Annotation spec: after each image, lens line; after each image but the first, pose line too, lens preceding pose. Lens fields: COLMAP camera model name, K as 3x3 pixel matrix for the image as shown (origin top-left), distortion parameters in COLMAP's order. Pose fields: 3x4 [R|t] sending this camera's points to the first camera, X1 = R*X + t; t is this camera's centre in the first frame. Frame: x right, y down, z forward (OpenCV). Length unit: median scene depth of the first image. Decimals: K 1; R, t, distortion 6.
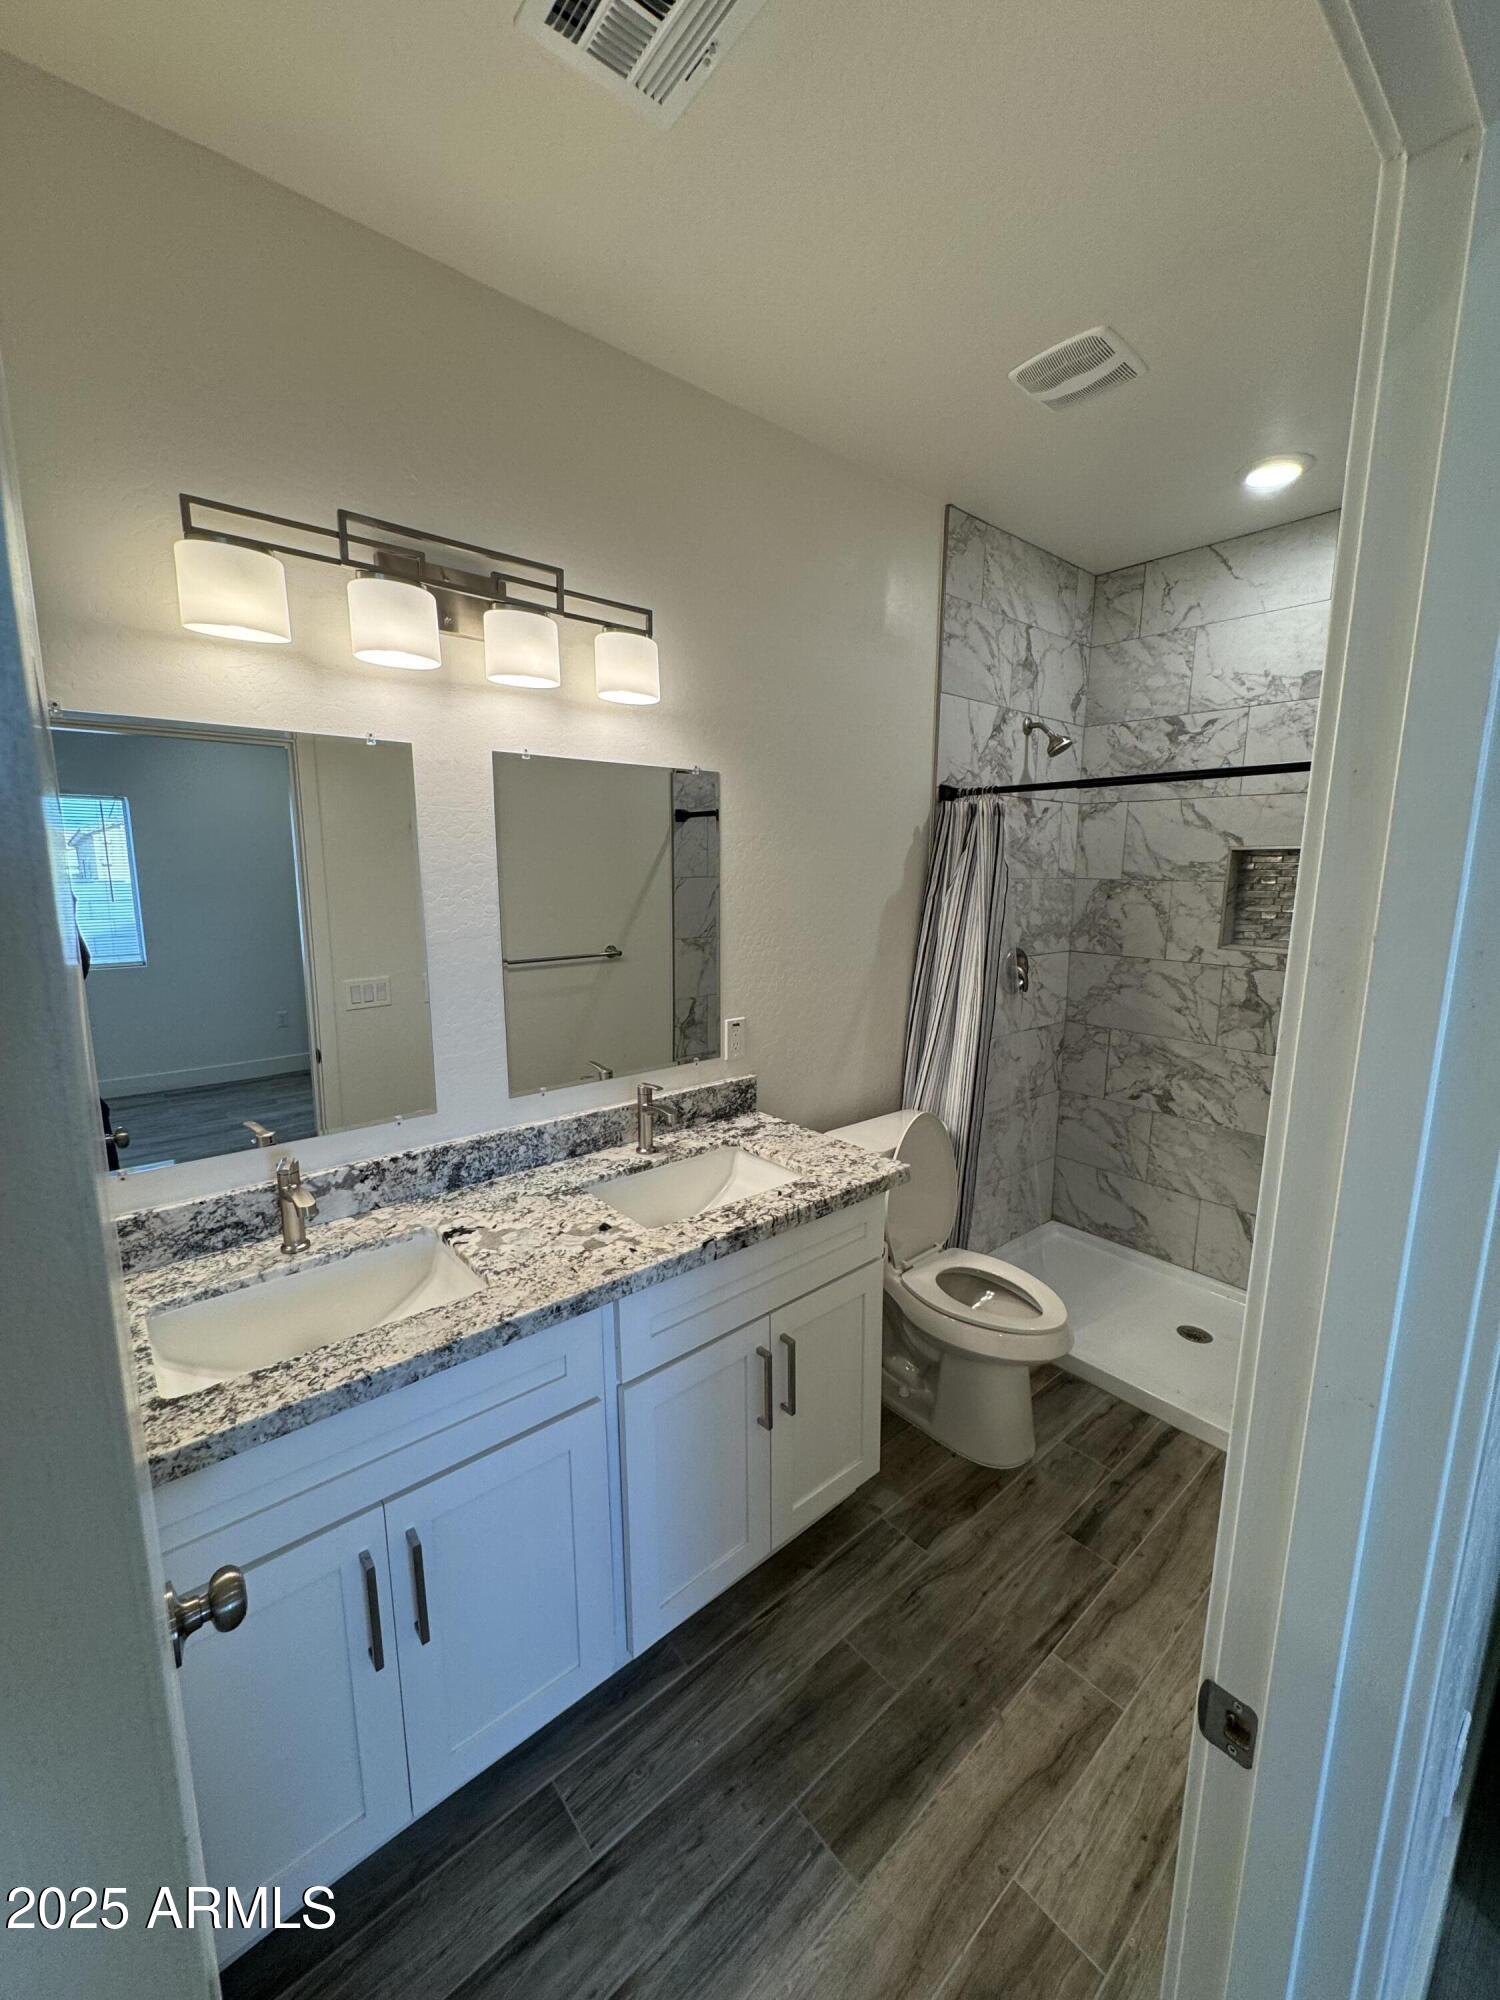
lens RADIAL K [[801.1, 0, 755.0], [0, 801.1, 1007.9], [0, 0, 1]] dist [-0.003194, -0.000142]
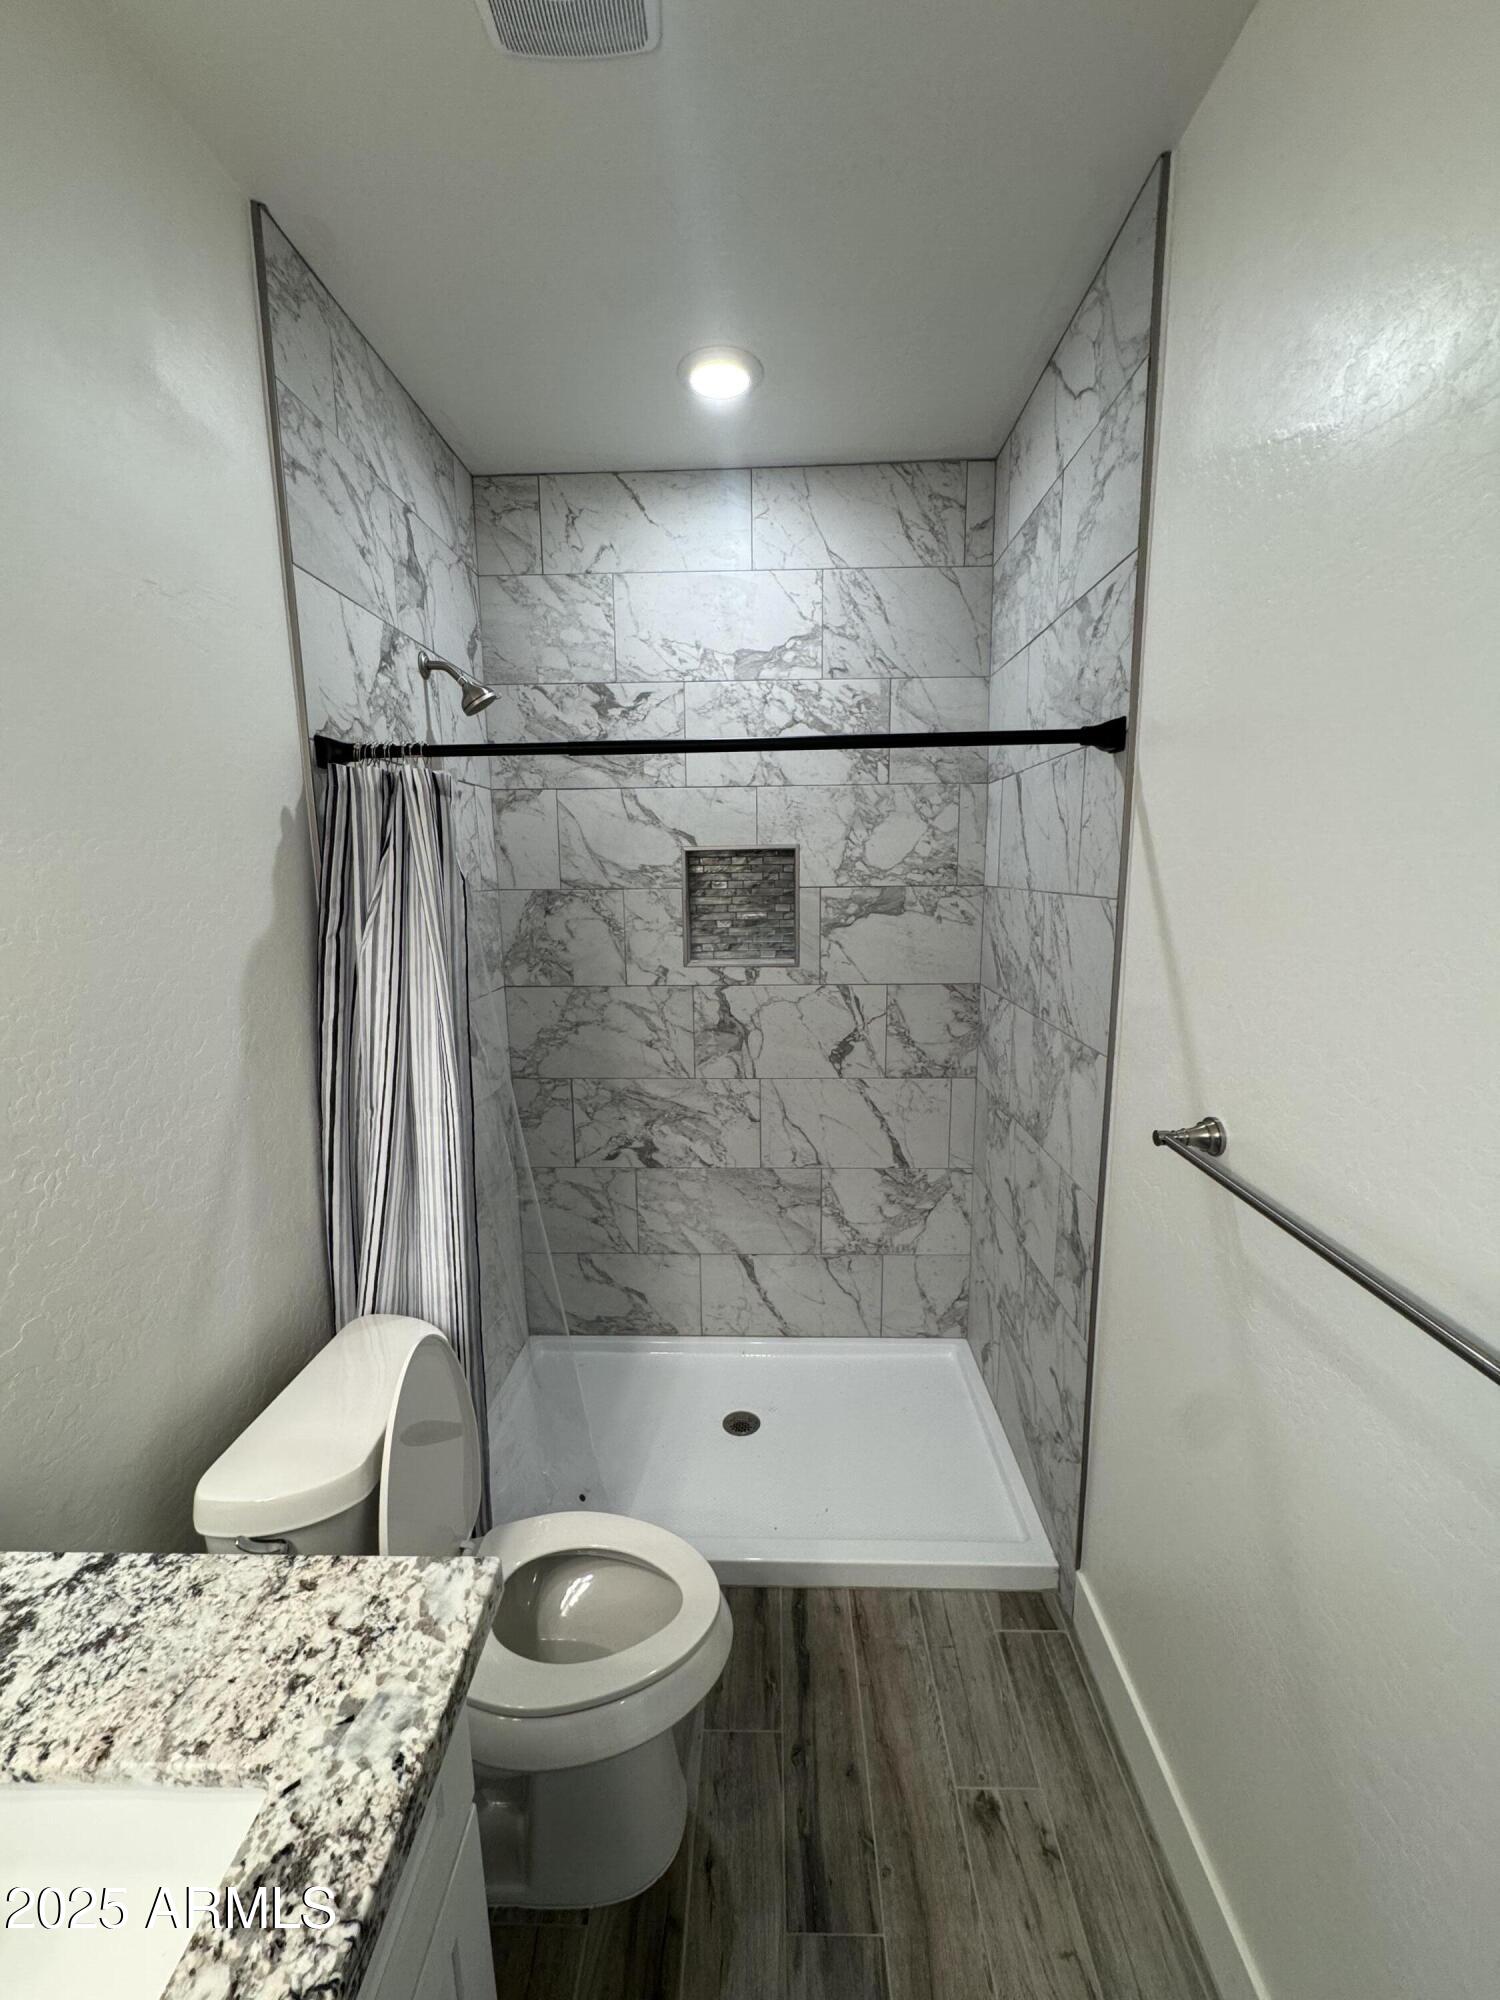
lens RADIAL K [[801.1, 0, 752.6], [0, 801.1, 1001.9], [0, 0, 1]] dist [-0.003194, -0.000142]
pose [[0.676364, -0.136829, 0.723747, 0.006801], [0.145816, 0.988021, 0.050523, -0.068674], [-0.721990, 0.071362, 0.688213, 0.359871]]
